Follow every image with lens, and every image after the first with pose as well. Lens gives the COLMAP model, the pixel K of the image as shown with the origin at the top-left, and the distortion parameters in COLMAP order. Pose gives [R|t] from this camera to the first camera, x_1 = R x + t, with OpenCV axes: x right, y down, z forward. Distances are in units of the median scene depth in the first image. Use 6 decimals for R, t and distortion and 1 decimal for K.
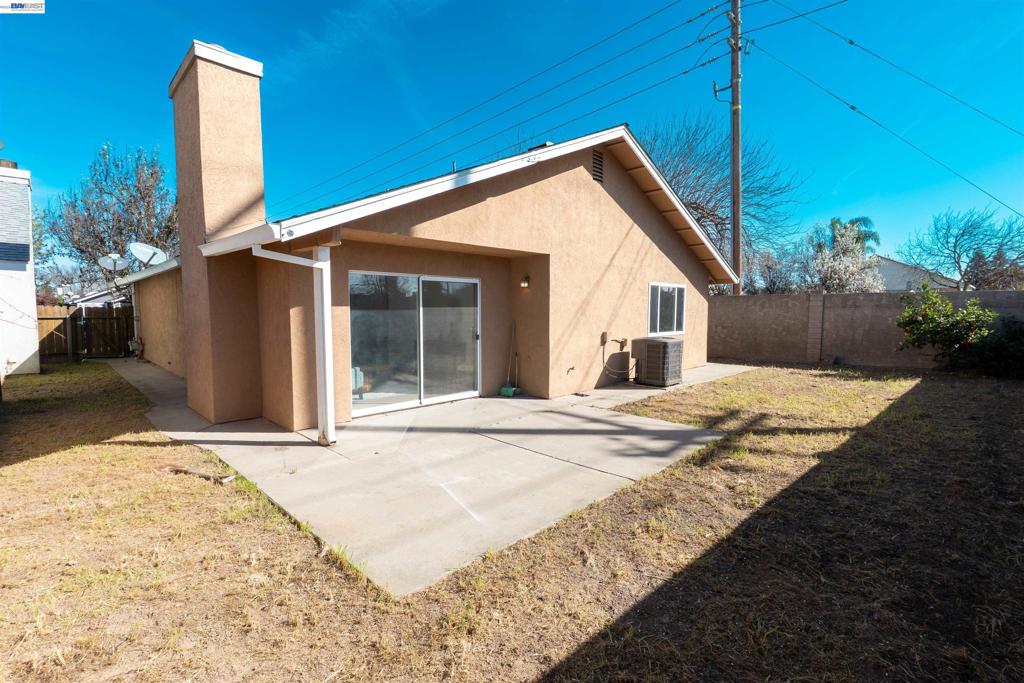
lens RADIAL K [[460.9, 0, 512.0], [0, 460.9, 341.5], [0, 0, 1]] dist [-0.013579, 0.000539]
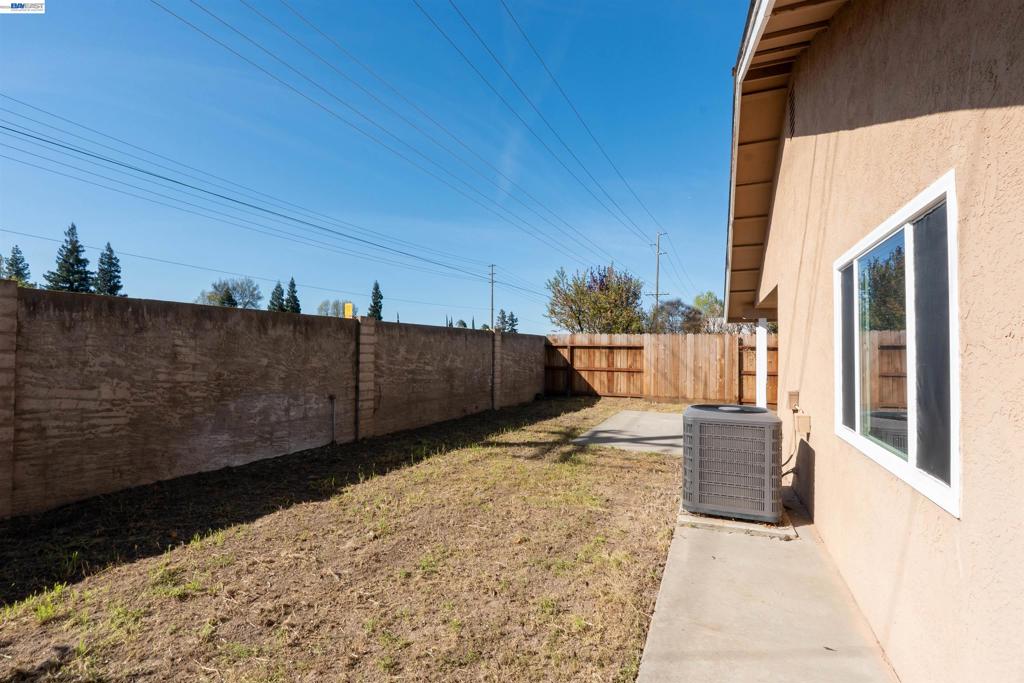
lens RADIAL K [[460.9, 0, 512.0], [0, 460.9, 341.5], [0, 0, 1]] dist [-0.013579, 0.000539]
pose [[-0.930081, -0.017111, -0.366955, 0.731288], [-0.034807, 0.998525, 0.041660, -0.094488], [0.365701, 0.051520, -0.929305, 1.433808]]
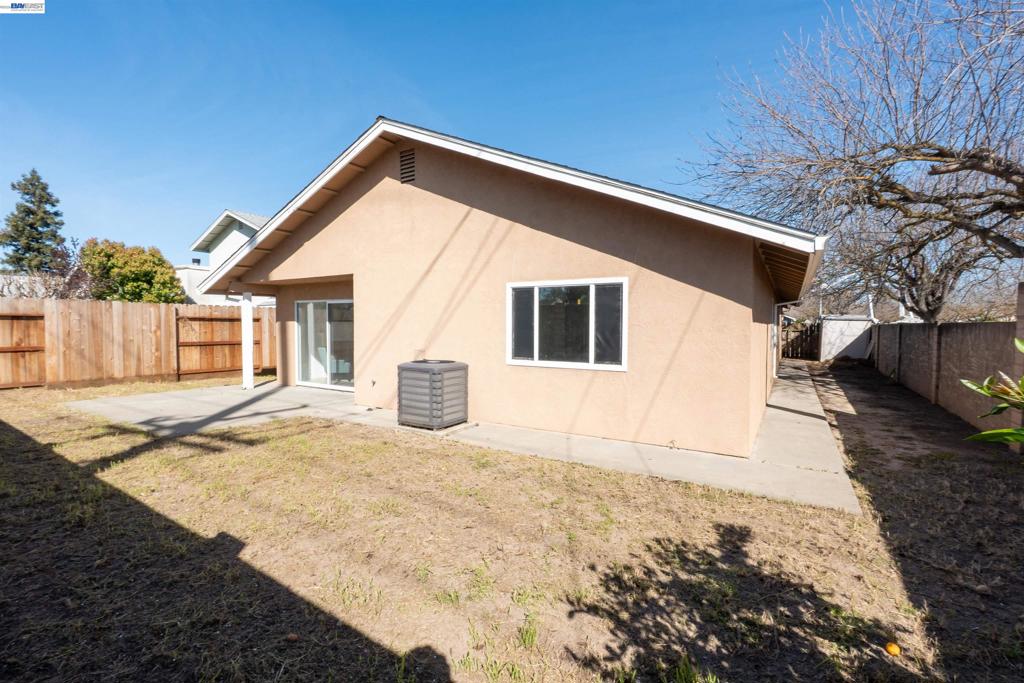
lens RADIAL K [[460.9, 0, 512.0], [0, 460.9, 341.5], [0, 0, 1]] dist [-0.013579, 0.000539]
pose [[0.241026, 0.037156, -0.969807, 1.125562], [-0.070258, 0.997313, 0.020749, -0.069436], [0.967972, 0.063135, 0.242988, 0.997302]]
